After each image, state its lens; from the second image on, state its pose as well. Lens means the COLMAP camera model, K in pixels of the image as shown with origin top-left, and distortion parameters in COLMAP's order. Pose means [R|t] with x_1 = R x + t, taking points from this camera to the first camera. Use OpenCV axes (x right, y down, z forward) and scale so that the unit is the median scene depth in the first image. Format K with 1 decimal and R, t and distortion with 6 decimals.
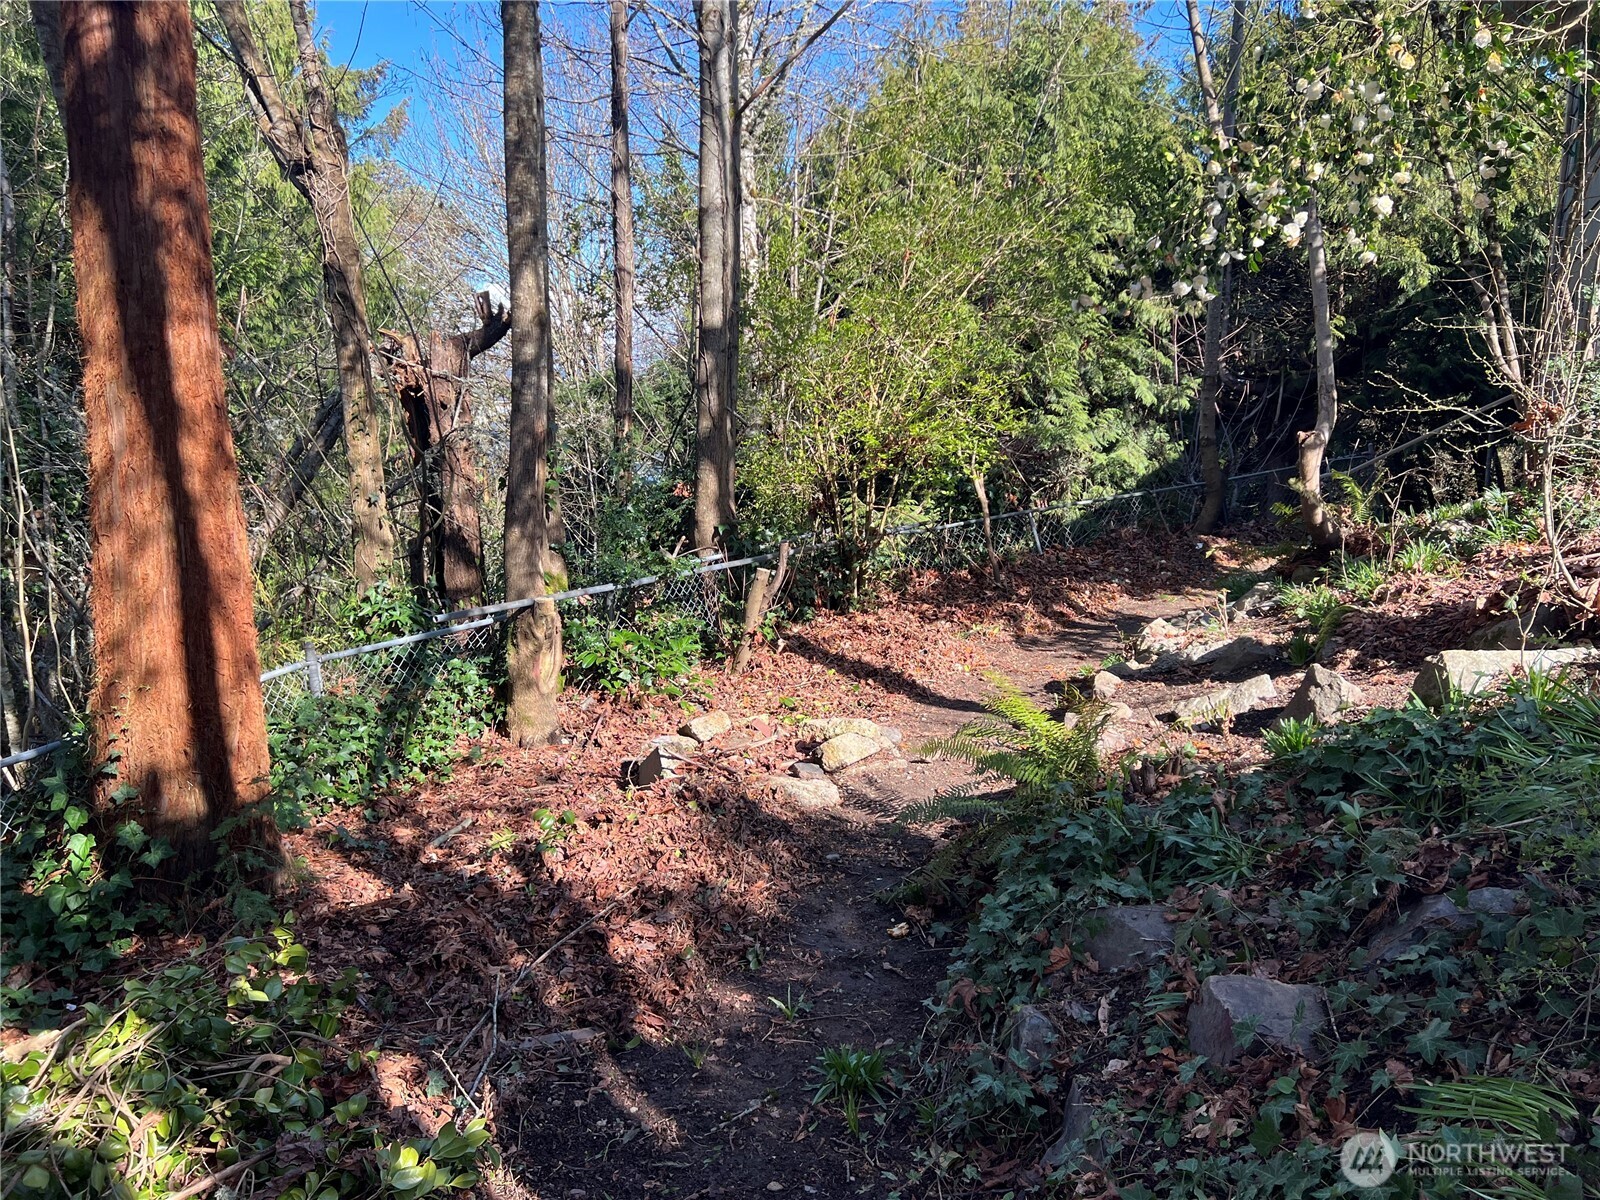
lens RADIAL K [[1193.2, 0, 812.6], [0, 1193.2, 606.6], [0, 0, 1]] dist [0.037960, -0.047069]
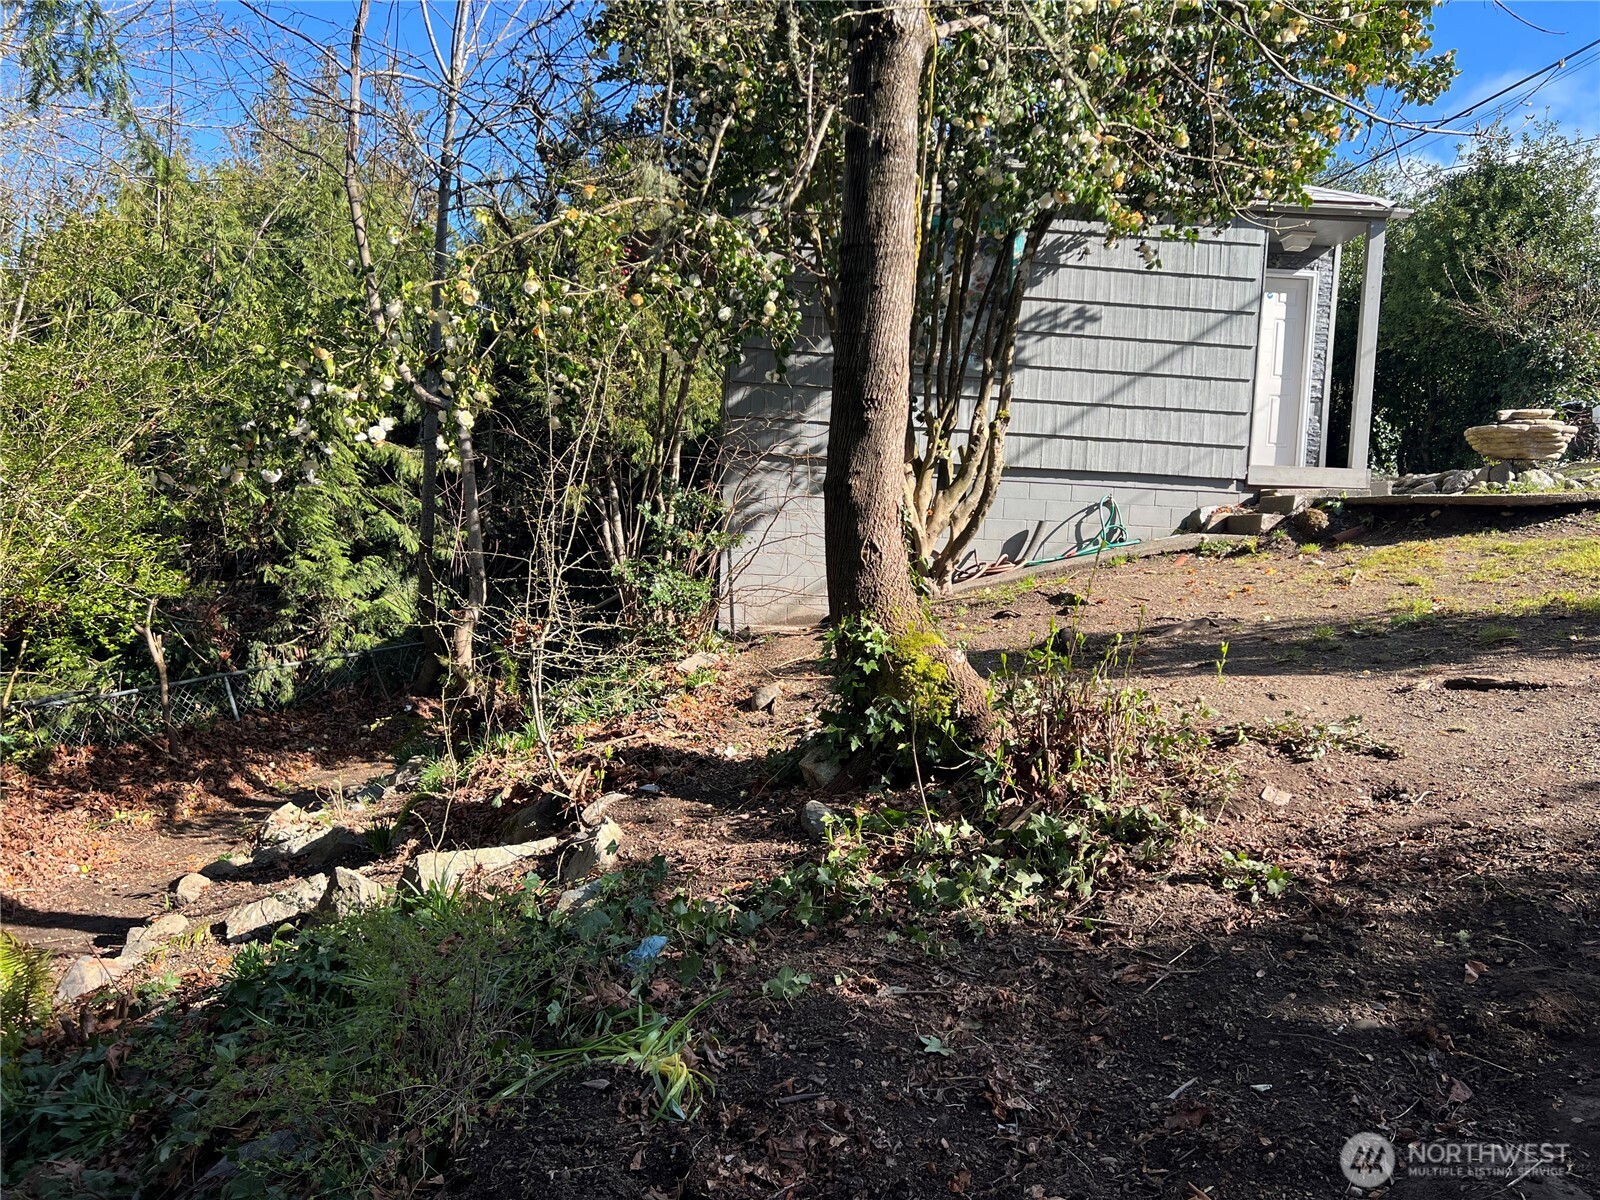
lens RADIAL K [[1193.2, 0, 813.4], [0, 1193.2, 582.6], [0, 0, 1]] dist [0.037960, -0.047069]
pose [[0.854677, 0.025349, 0.518541, 0.102855], [0.042770, 0.991974, -0.118990, -0.023370], [-0.517395, 0.123876, 0.846733, -0.041446]]
